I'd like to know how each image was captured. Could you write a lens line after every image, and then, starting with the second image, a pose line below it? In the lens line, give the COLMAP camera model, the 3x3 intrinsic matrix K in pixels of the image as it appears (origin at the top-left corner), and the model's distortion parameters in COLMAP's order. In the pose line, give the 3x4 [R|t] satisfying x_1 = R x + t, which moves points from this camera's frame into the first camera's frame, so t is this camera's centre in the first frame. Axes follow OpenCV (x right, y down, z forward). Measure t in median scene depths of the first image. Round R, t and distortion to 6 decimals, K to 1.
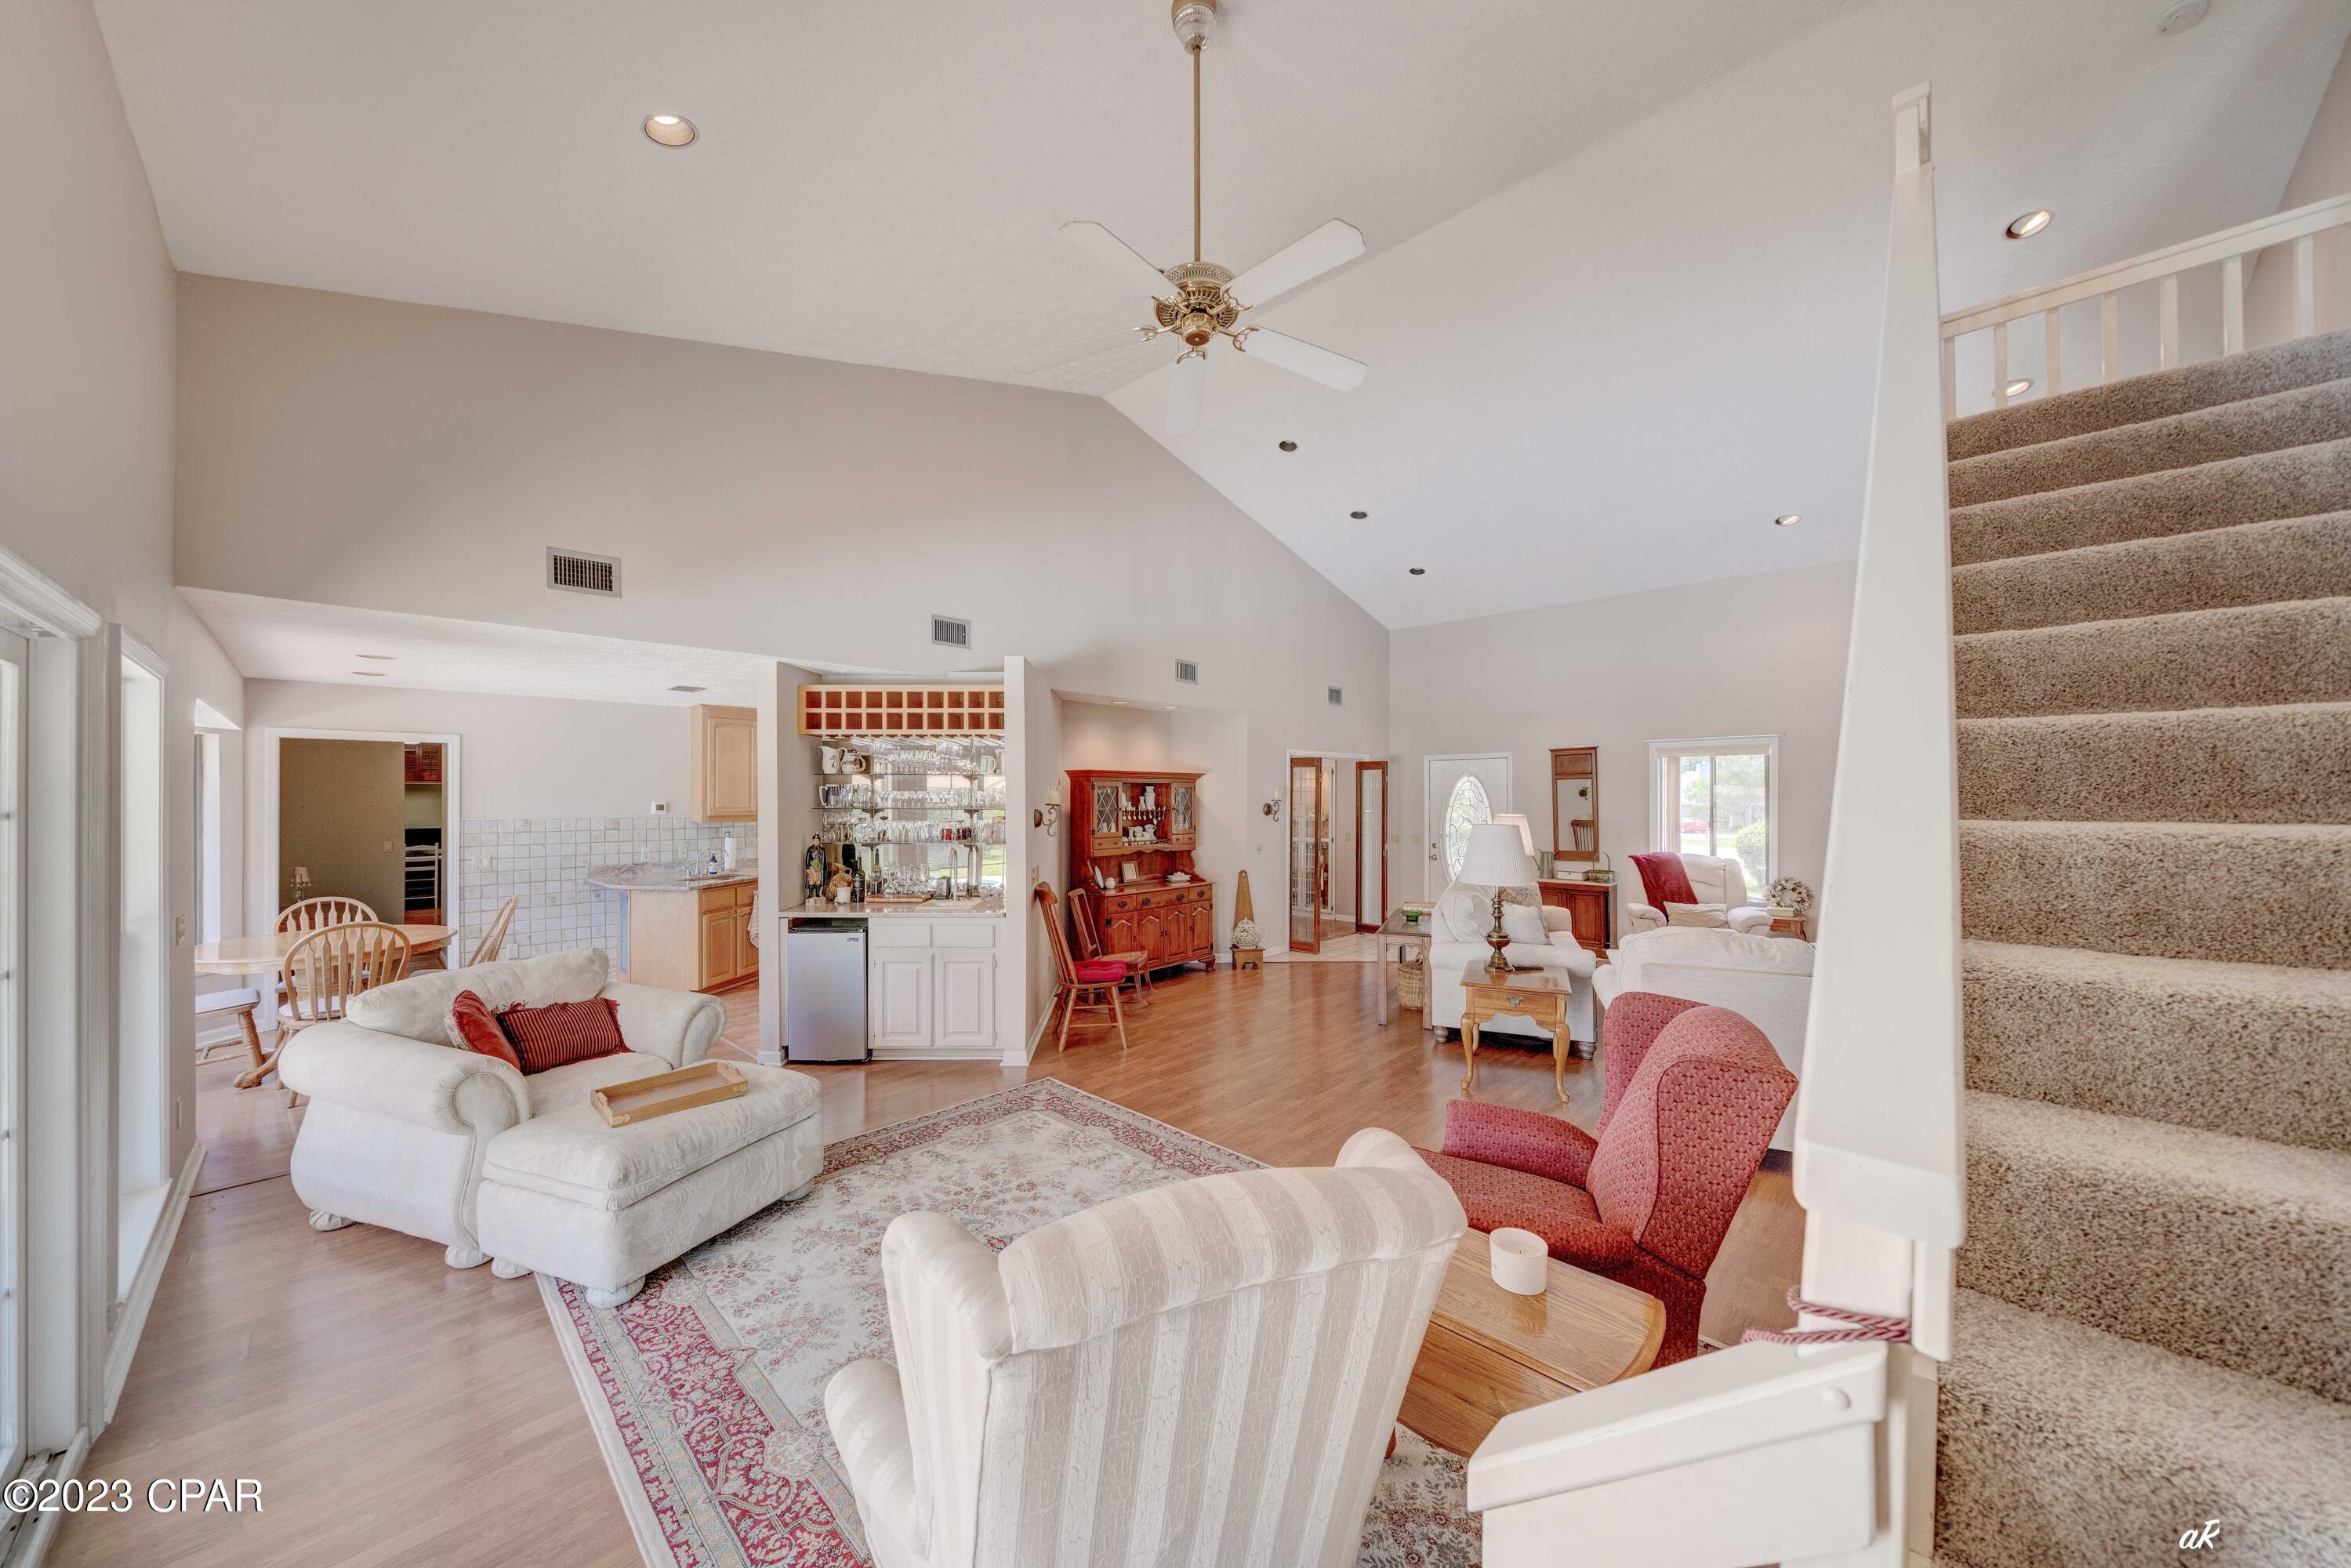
lens RADIAL K [[826.5, 0, 1179.6], [0, 826.5, 792.7], [0, 0, 1]] dist [-0.002574, -0.000206]
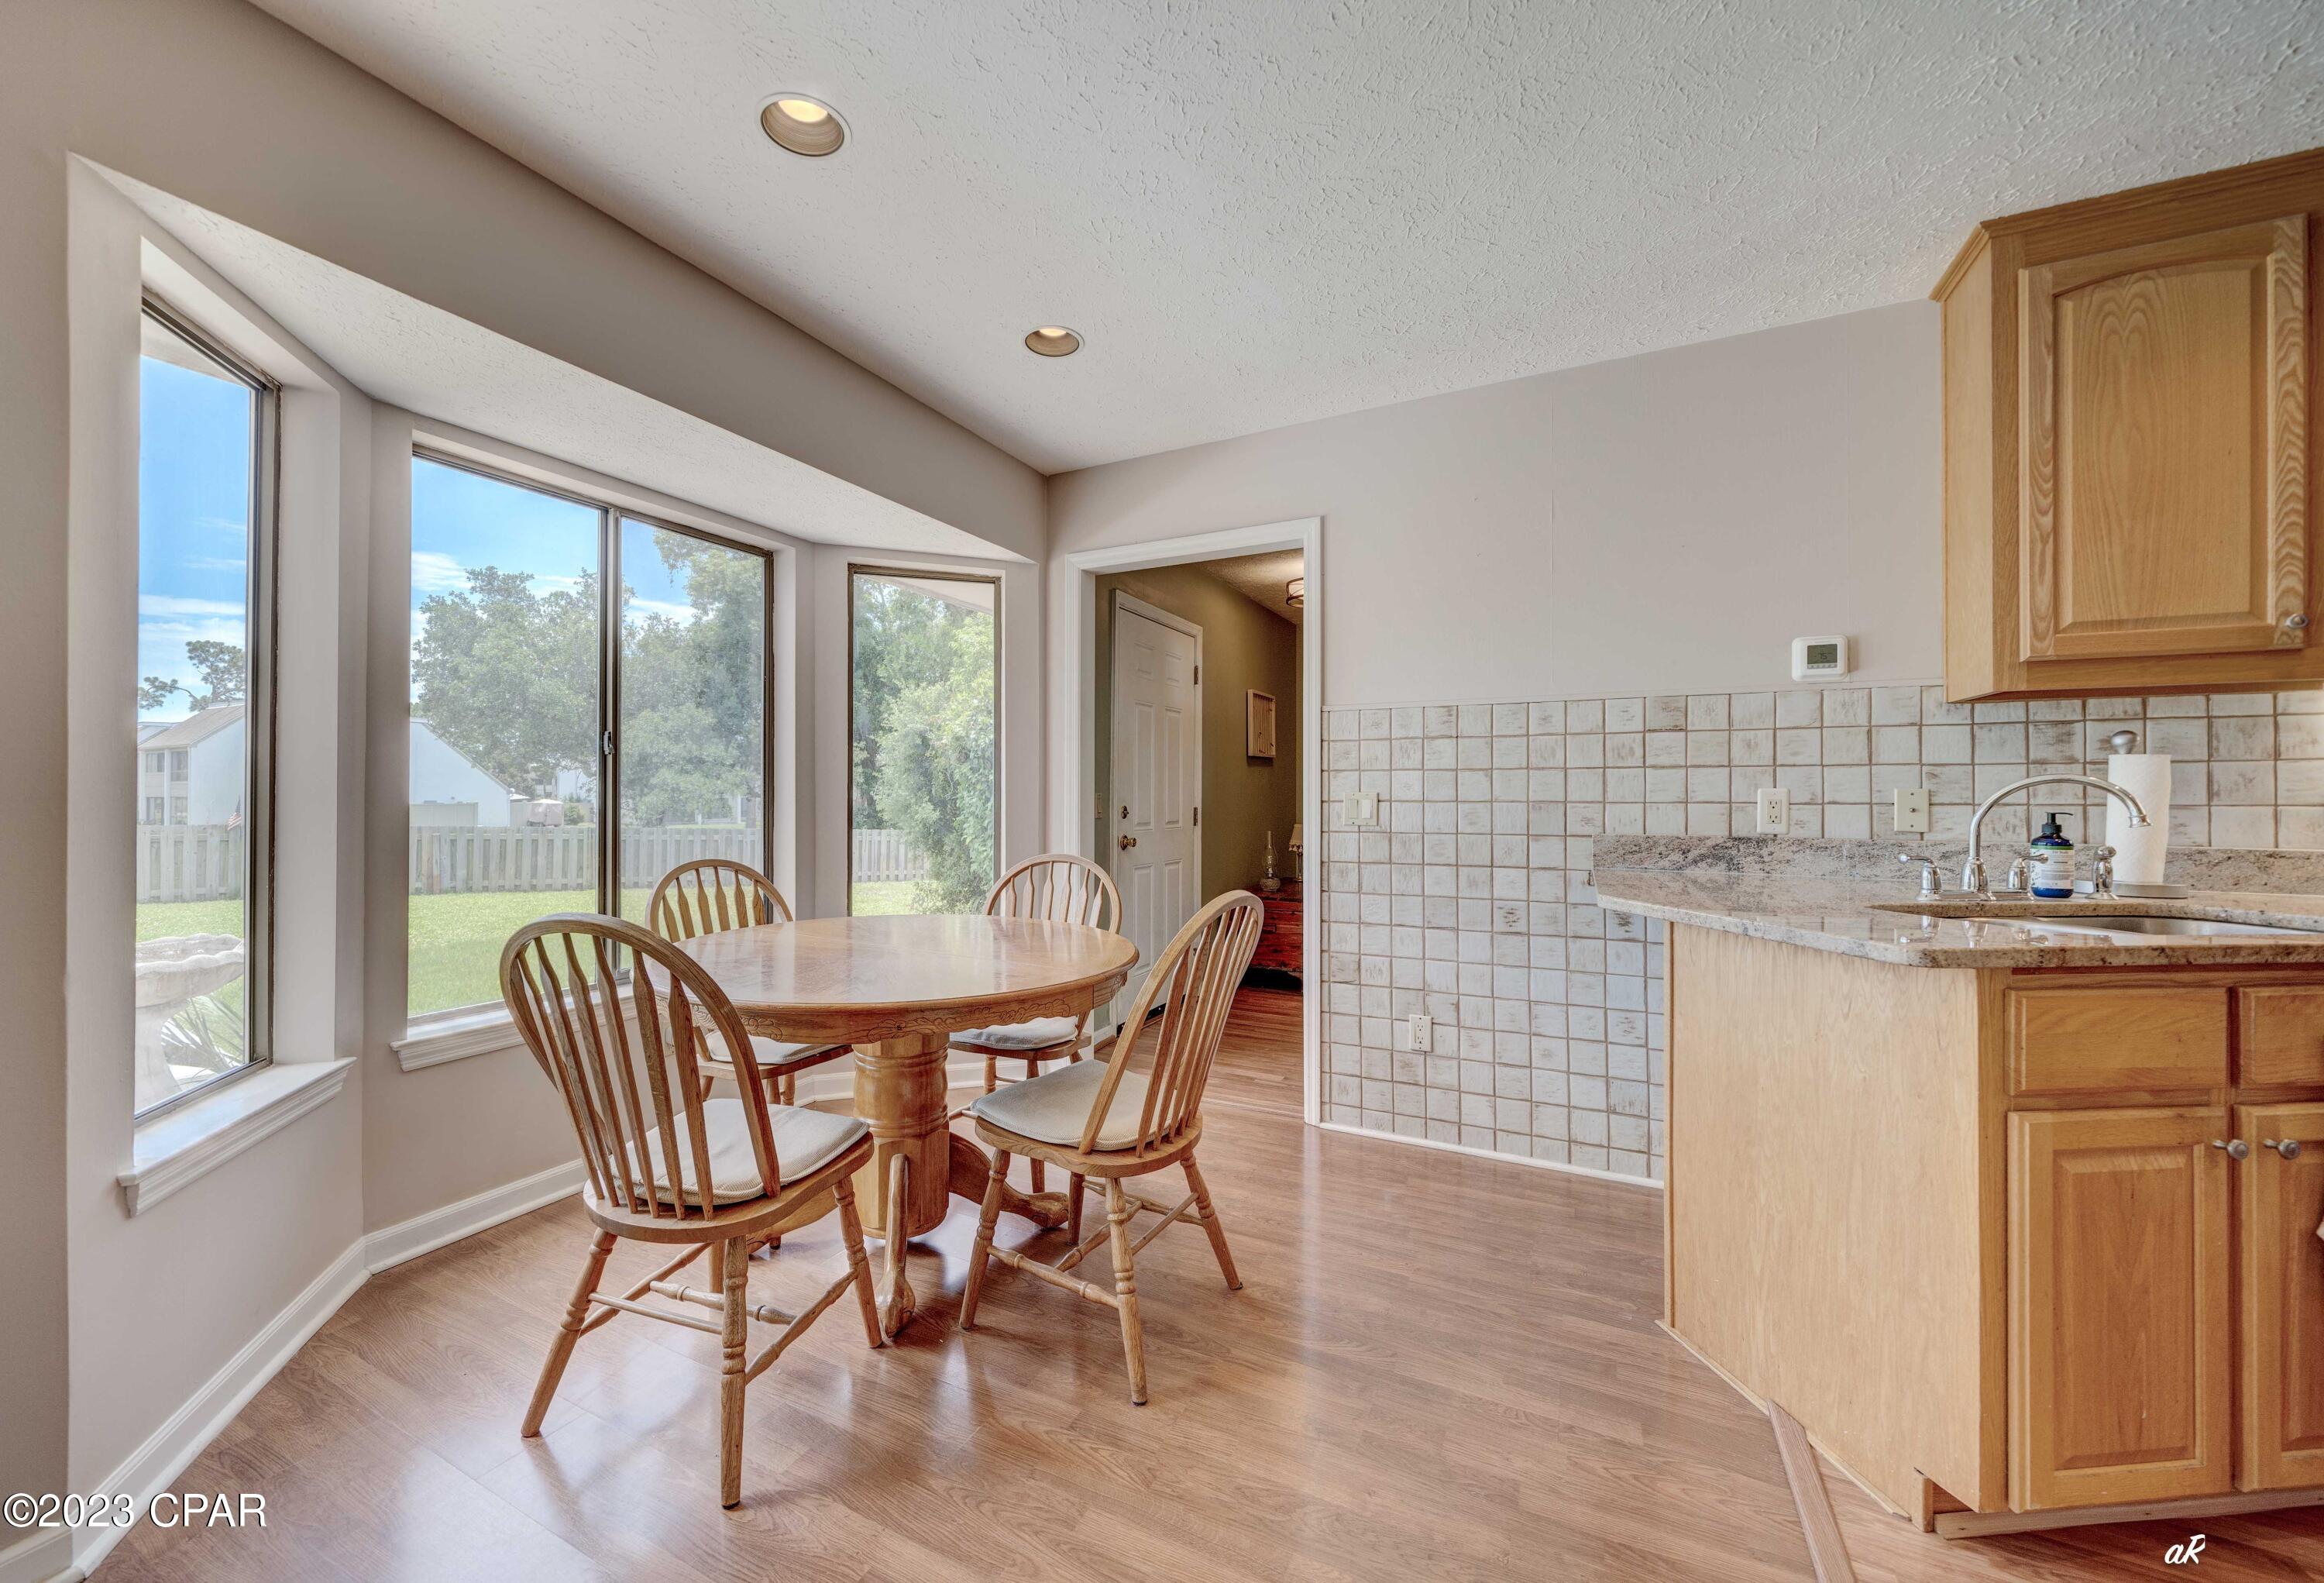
lens RADIAL K [[893.9, 0, 1102.5], [0, 893.9, 788.8], [0, 0, 1]] dist [-0.001794, 0.000165]
pose [[0.263272, -0.006181, -0.964702, -0.533423], [-0.000393, 0.999979, -0.006514, 0.094705], [0.964722, 0.002094, 0.263264, 0.916495]]
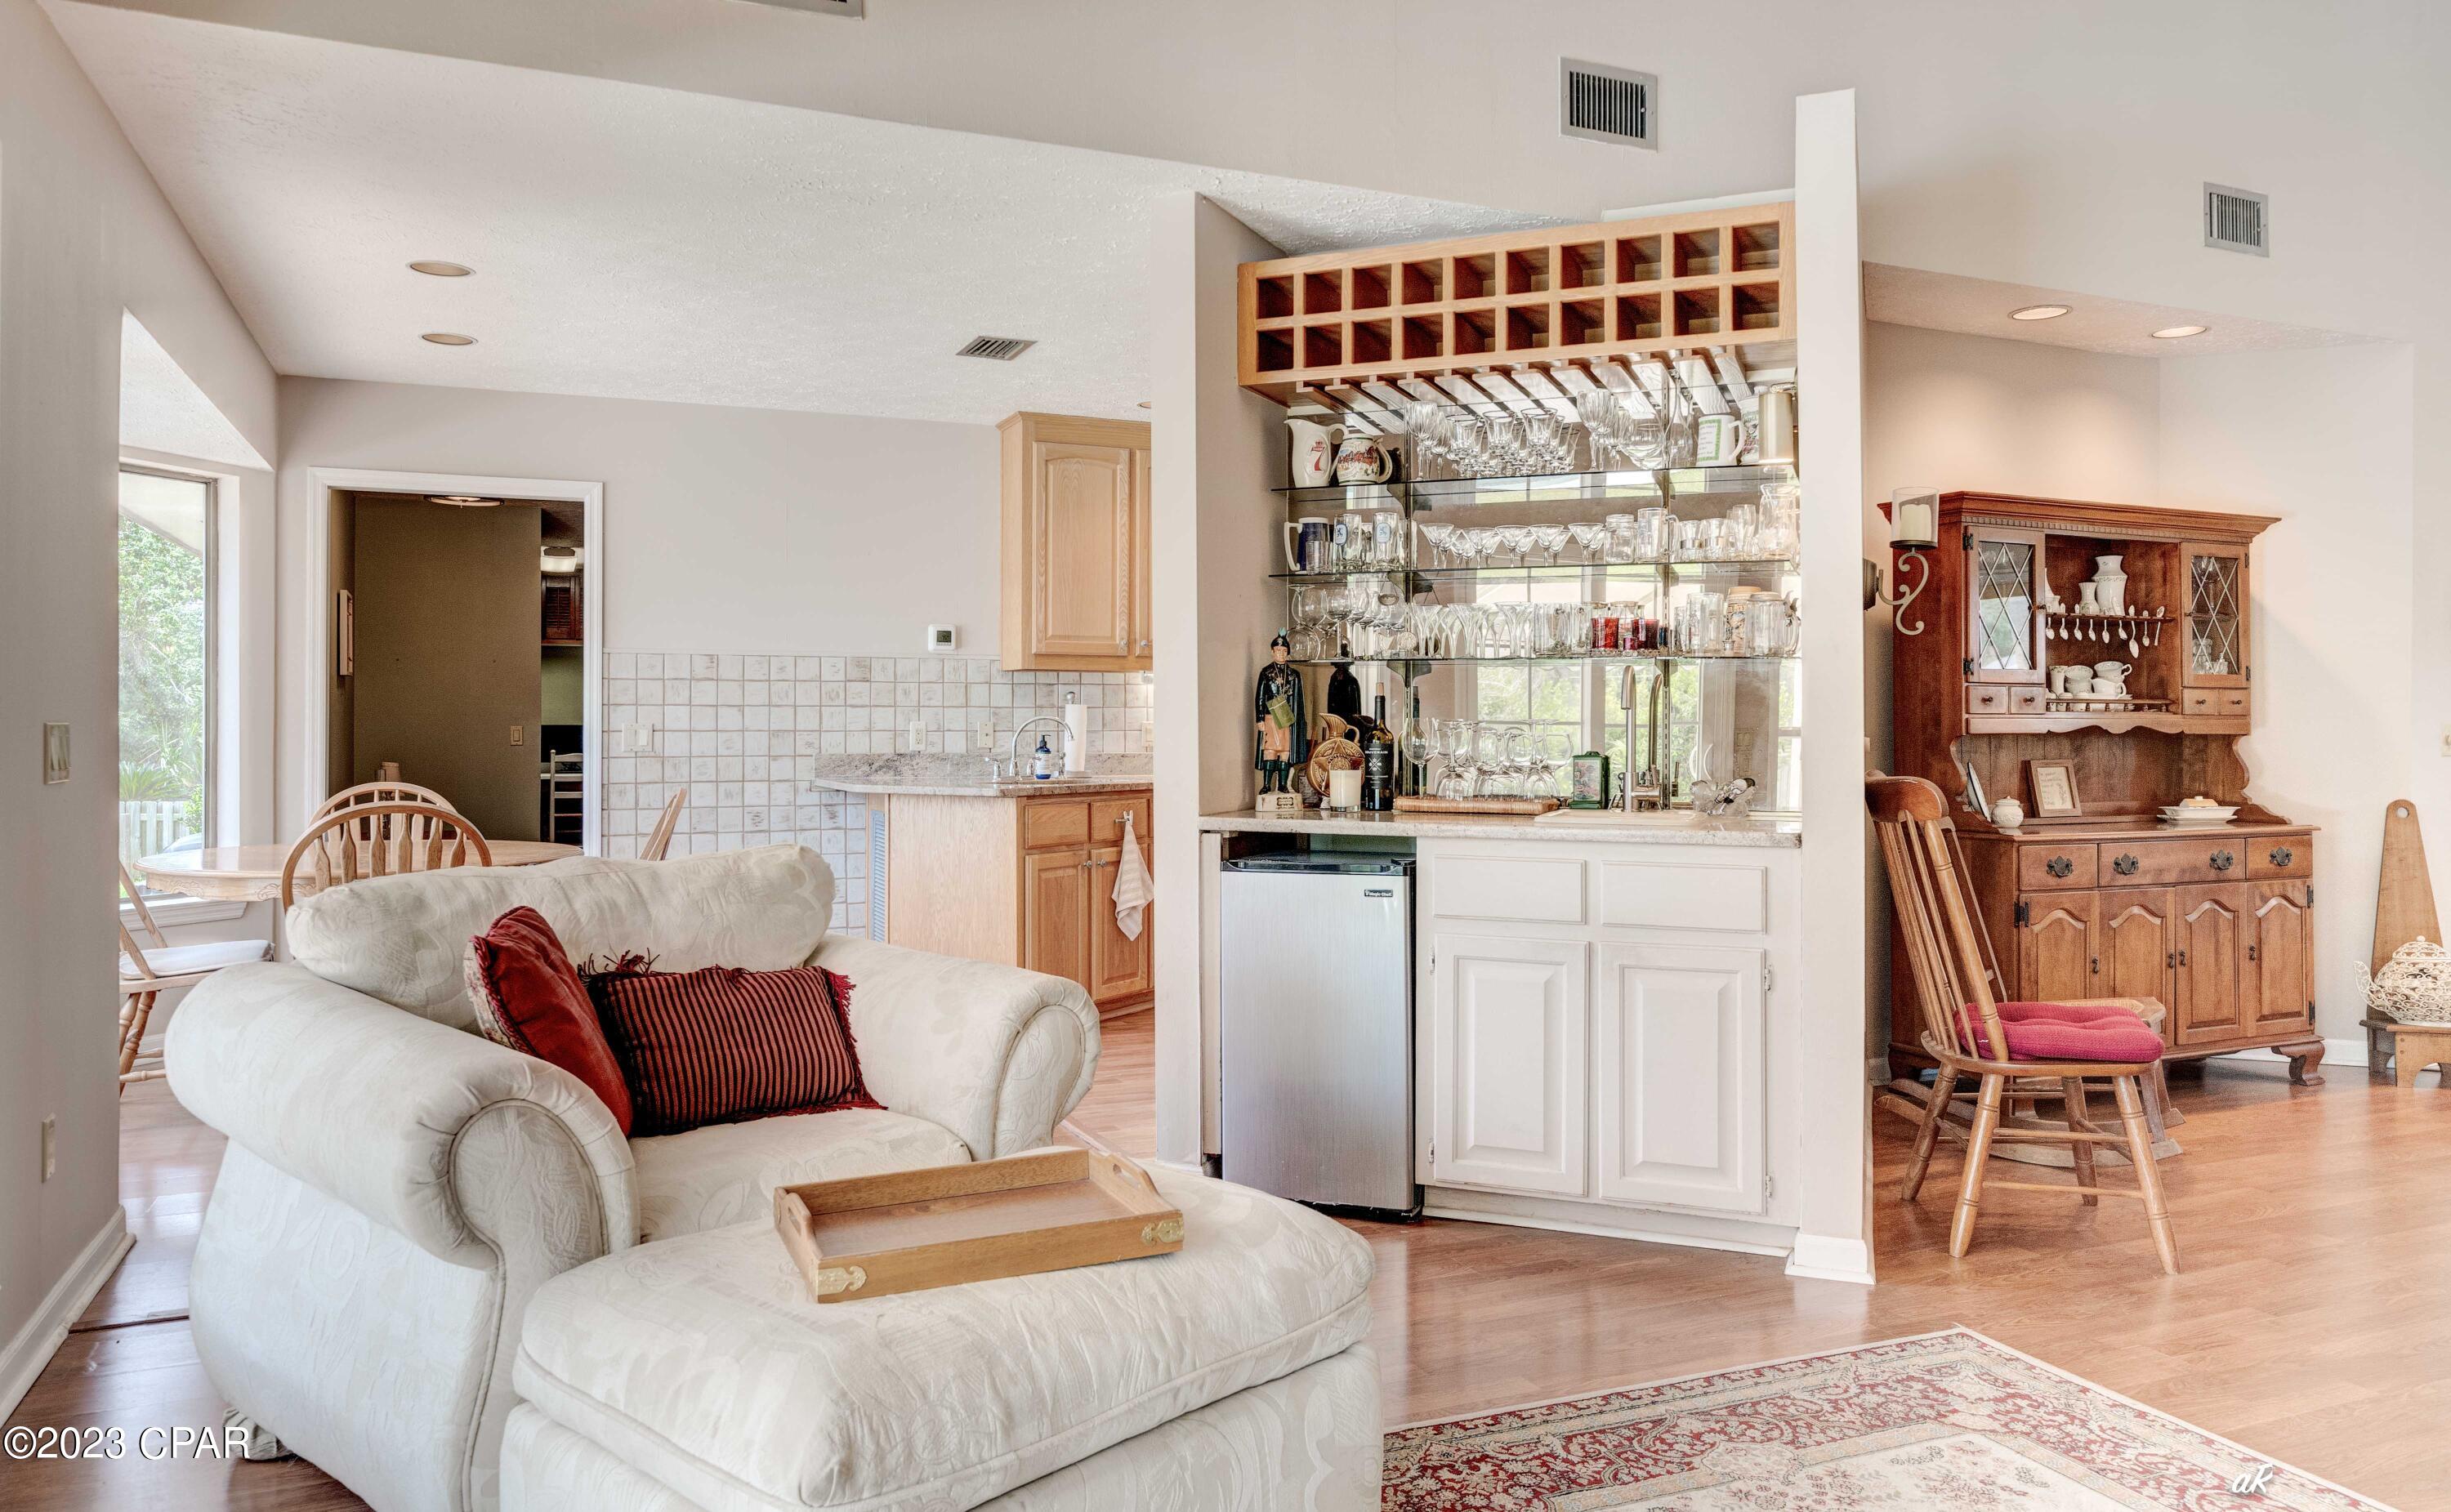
lens RADIAL K [[1691.2, 0, 1210.0], [0, 1691.2, 715.4], [0, 0, 1]] dist [0.005617, 0.000322]
pose [[0.918976, -0.002368, -0.394306, -0.149430], [0.000012, 0.999982, -0.005977, 0.094716], [0.394313, 0.005488, 0.918960, 0.236506]]
